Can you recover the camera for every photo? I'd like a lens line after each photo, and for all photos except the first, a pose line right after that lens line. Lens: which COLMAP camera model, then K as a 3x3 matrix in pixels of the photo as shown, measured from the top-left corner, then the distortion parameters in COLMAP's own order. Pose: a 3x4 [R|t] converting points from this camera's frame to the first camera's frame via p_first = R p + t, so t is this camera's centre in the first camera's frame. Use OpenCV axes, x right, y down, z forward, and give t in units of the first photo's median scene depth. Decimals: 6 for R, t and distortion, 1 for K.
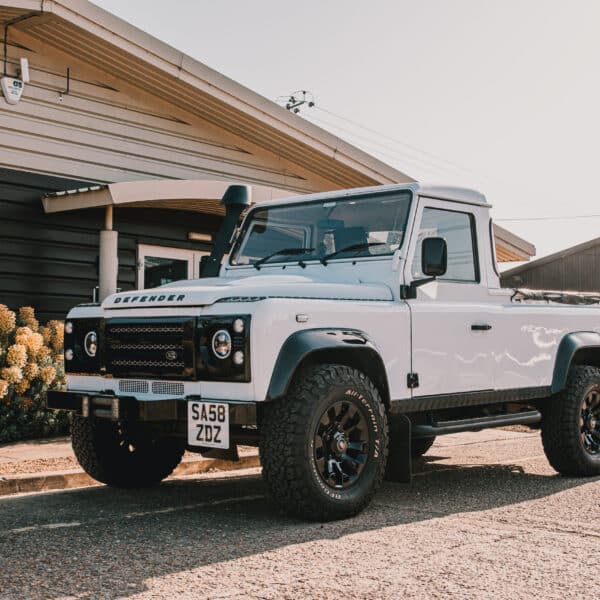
lens RADIAL K [[996.9, 0, 298.7], [0, 996.9, 302.6], [0, 0, 1]] dist [0.025235, 0.000000]
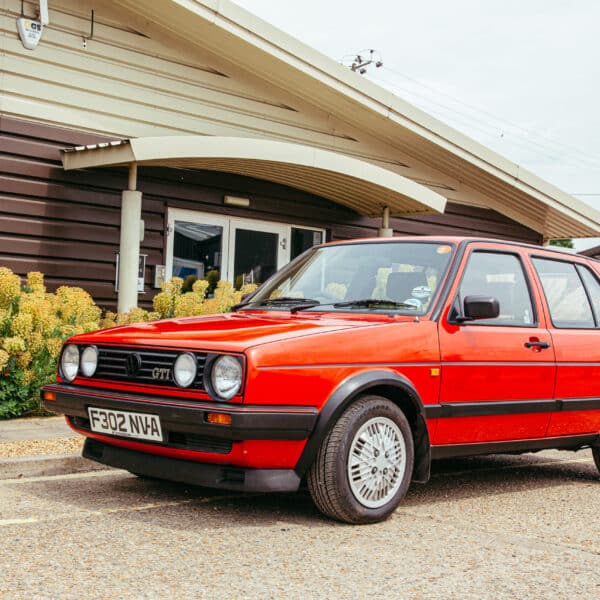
lens RADIAL K [[1058.9, 0, 294.9], [0, 1058.9, 303.9], [0, 0, 1]] dist [0.033527, 0.000000]
pose [[0.997466, 0.029646, -0.064671, 0.044761], [-0.028082, 0.999294, 0.024950, 0.005015], [0.065365, -0.023071, 0.997595, 0.085408]]
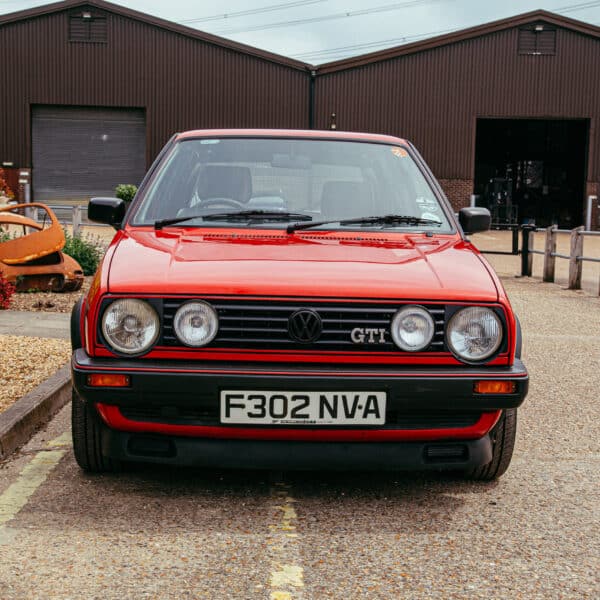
lens RADIAL K [[1166.4, 0, 306.1], [0, 1166.4, 297.3], [0, 0, 1]] dist [0.120664, 0.000000]
pose [[0.729840, -0.047054, 0.681996, -0.564255], [-0.051110, 0.991080, 0.123074, -0.019444], [-0.681704, -0.124682, 0.720925, 0.419965]]
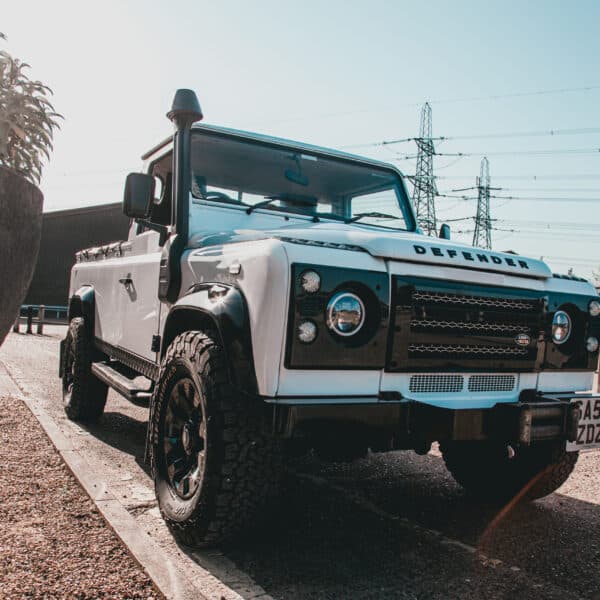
lens RADIAL K [[627.8, 0, 311.9], [0, 627.8, 309.9], [0, 0, 1]] dist [-0.094170, 0.000000]
pose [[0.296050, 0.021398, 0.954933, -0.542526], [-0.097469, 0.995207, 0.007917, 0.036739], [-0.950186, -0.095420, 0.296717, 0.884026]]
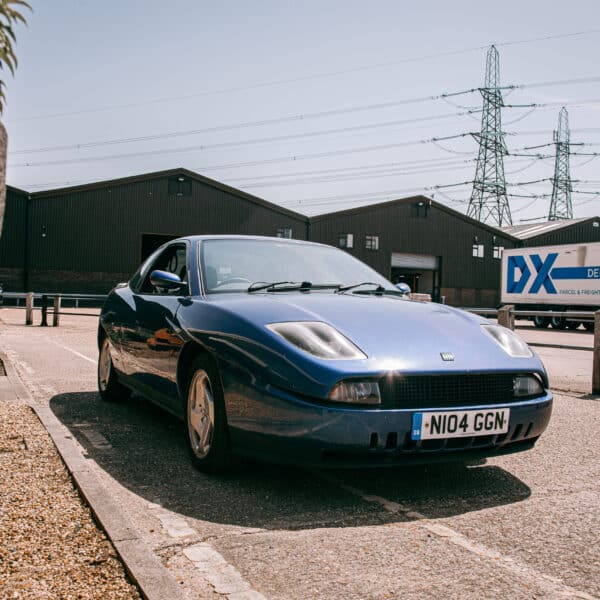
lens RADIAL K [[714.8, 0, 314.7], [0, 714.8, 304.5], [0, 0, 1]] dist [-0.054947, 0.000000]
pose [[0.359183, -0.002197, 0.933265, -0.499963], [-0.074029, 0.996779, 0.030838, 0.037434], [-0.930326, -0.080165, 0.357863, 0.910291]]
